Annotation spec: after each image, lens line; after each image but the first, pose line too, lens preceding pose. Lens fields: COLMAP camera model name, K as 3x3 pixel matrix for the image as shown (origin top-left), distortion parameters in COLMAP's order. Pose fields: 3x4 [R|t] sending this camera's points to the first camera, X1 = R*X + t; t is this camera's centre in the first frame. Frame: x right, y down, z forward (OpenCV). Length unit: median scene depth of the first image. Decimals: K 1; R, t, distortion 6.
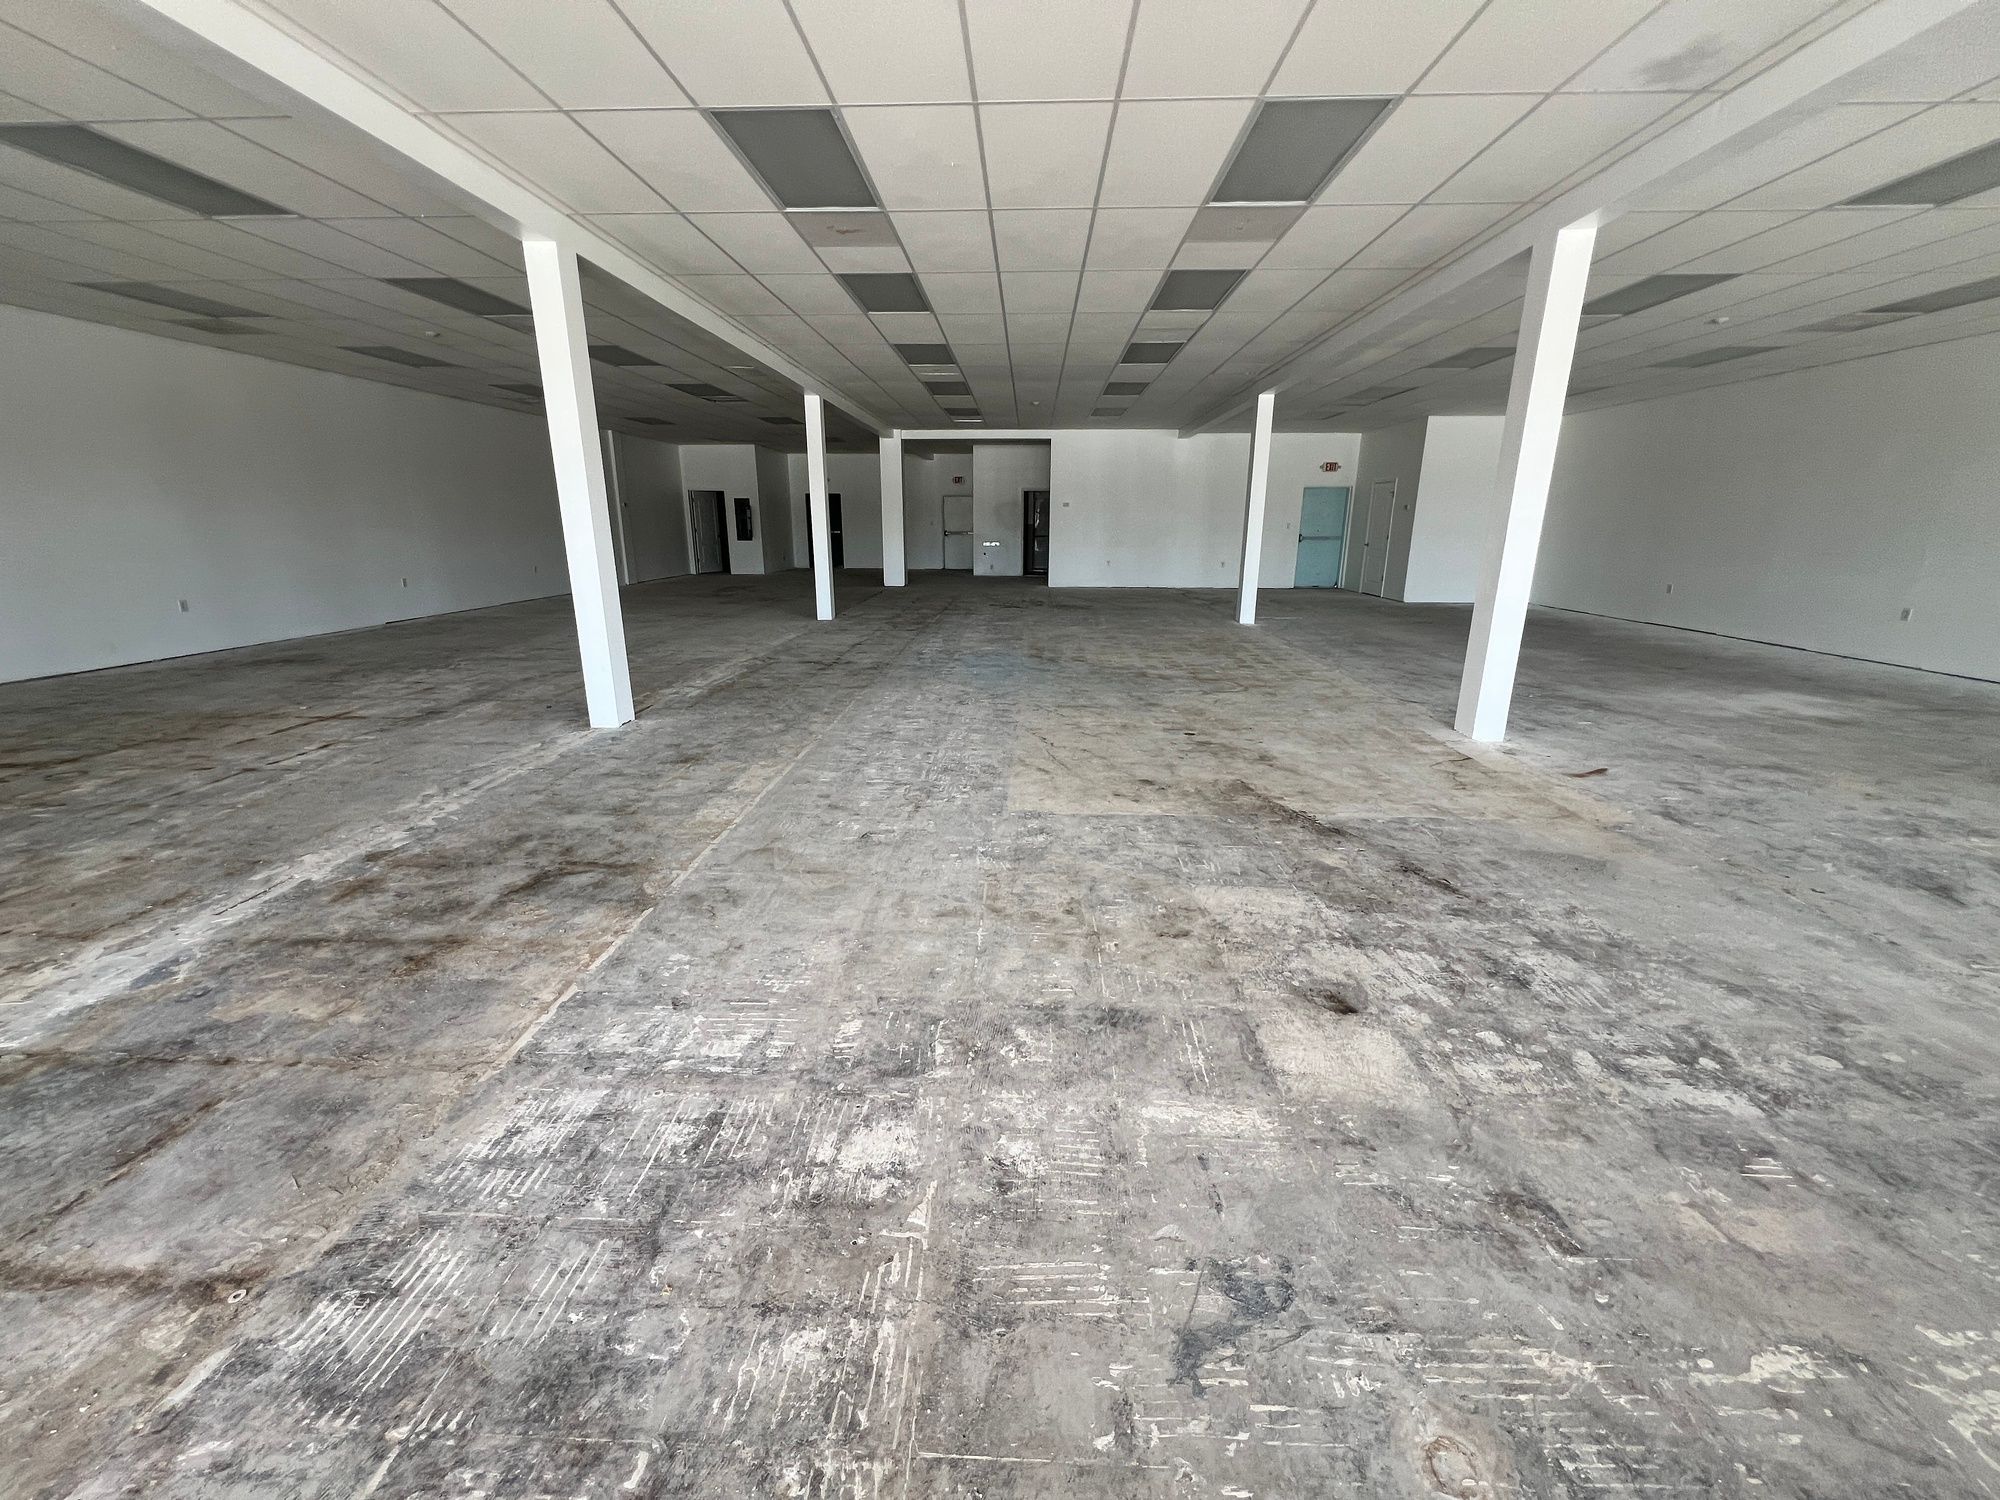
lens RADIAL K [[801.8, 0, 1003.1], [0, 801.8, 743.9], [0, 0, 1]] dist [-0.000170, 0.000076]
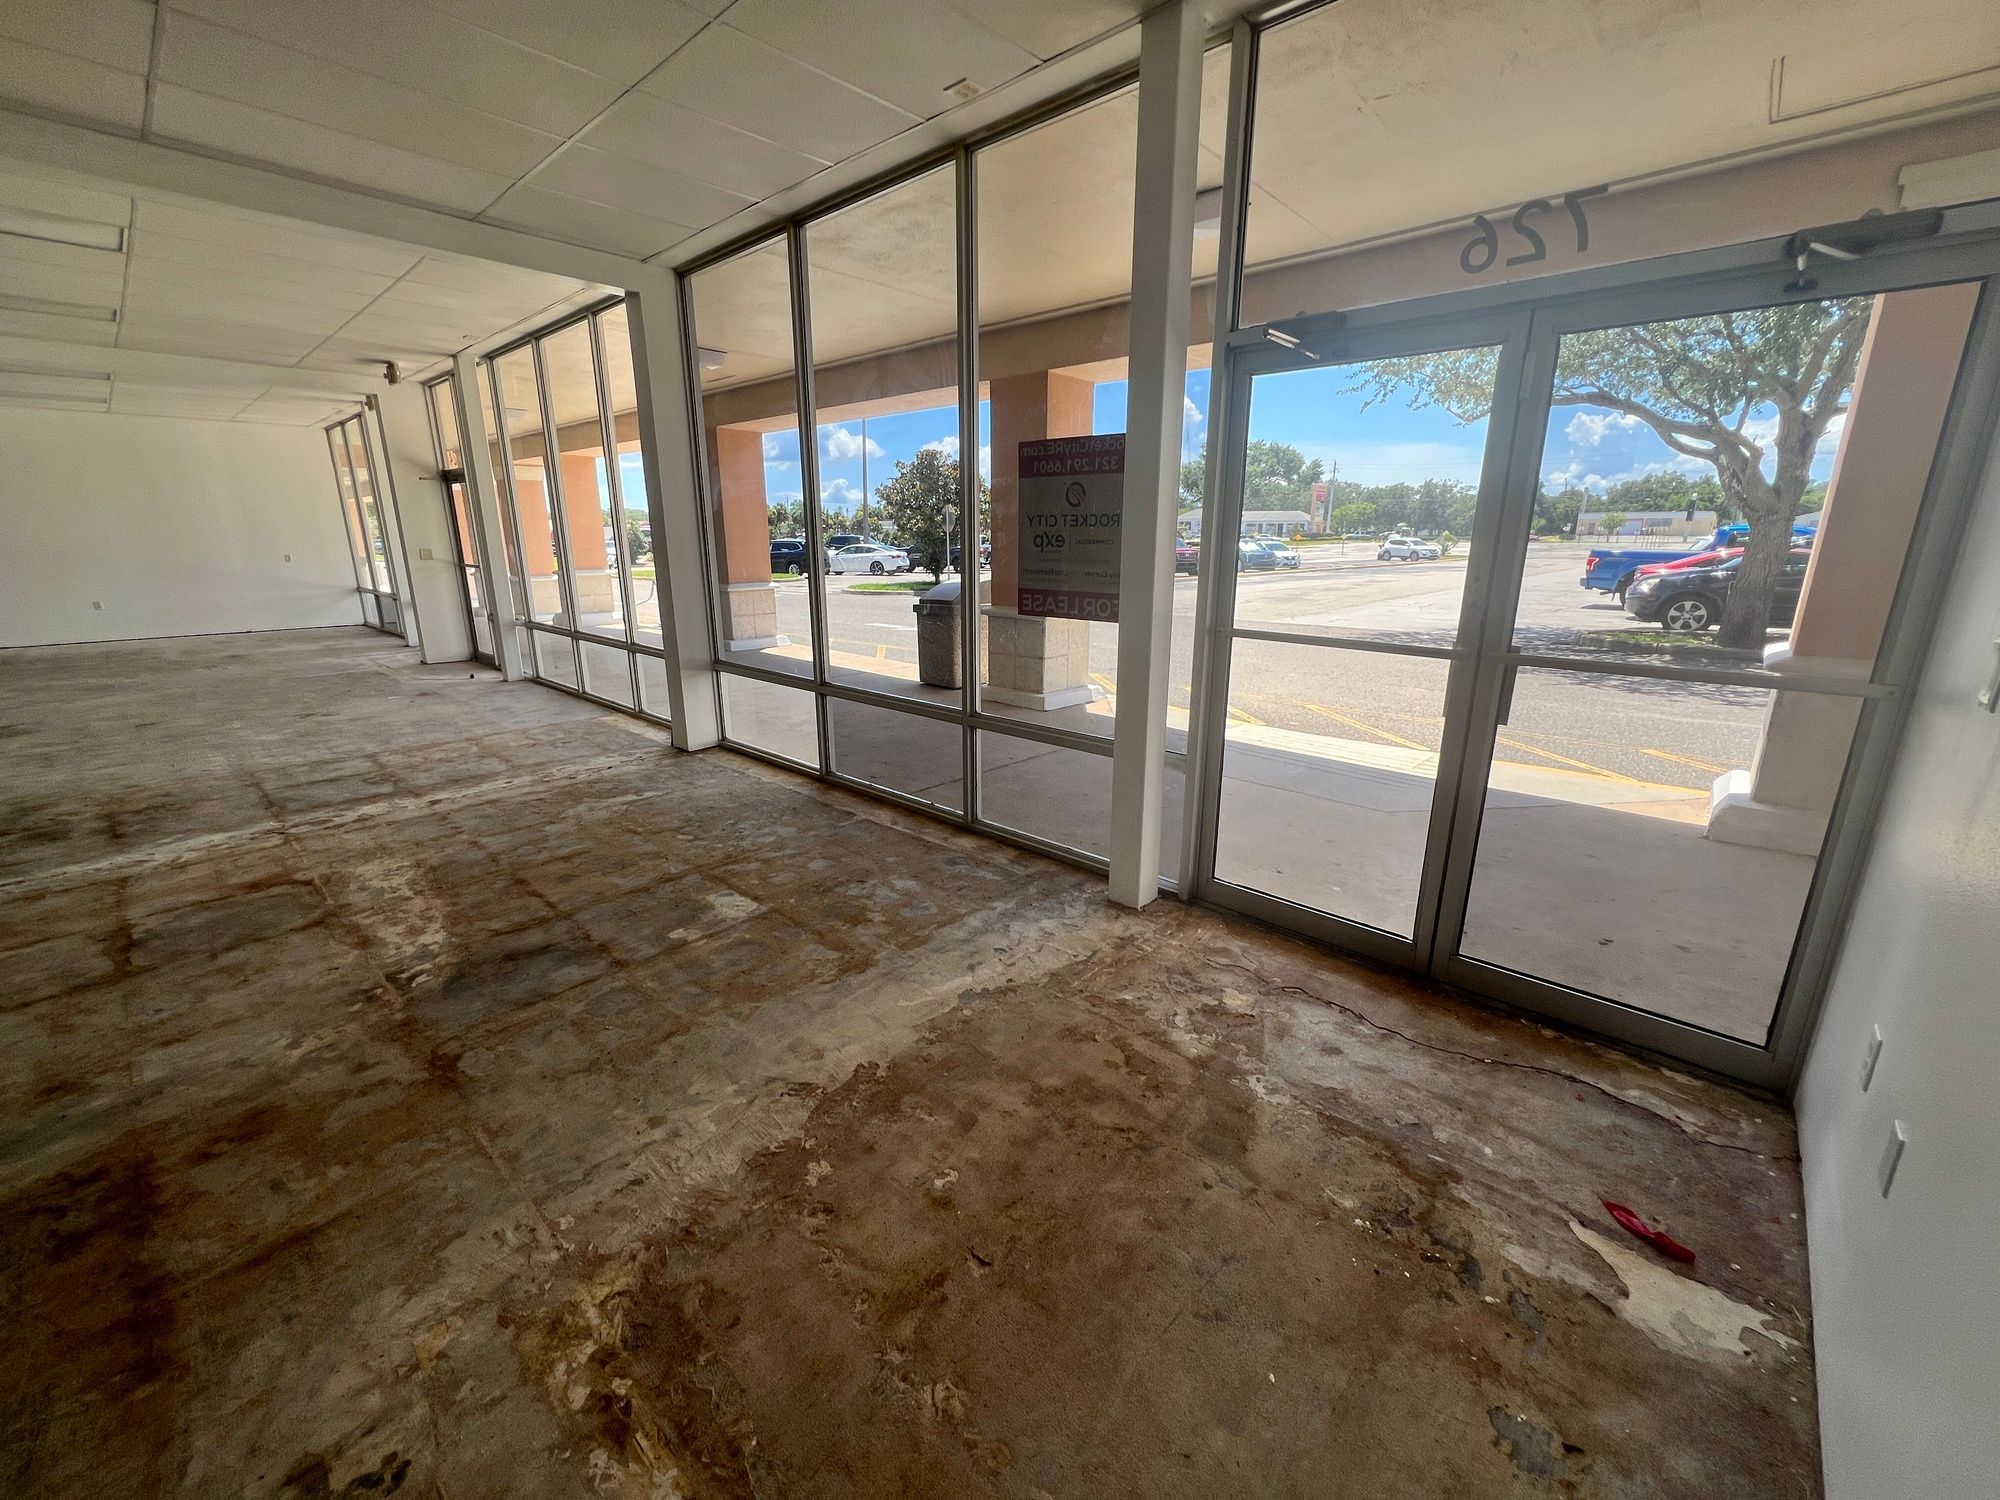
lens RADIAL K [[806.6, 0, 997.5], [0, 806.6, 744.0], [0, 0, 1]] dist [0.000810, 0.000709]
pose [[-0.762773, -0.168726, 0.624266, -0.491851], [0.172104, 0.877578, 0.447479, -0.049364], [-0.623343, 0.448764, -0.640354, 0.136652]]
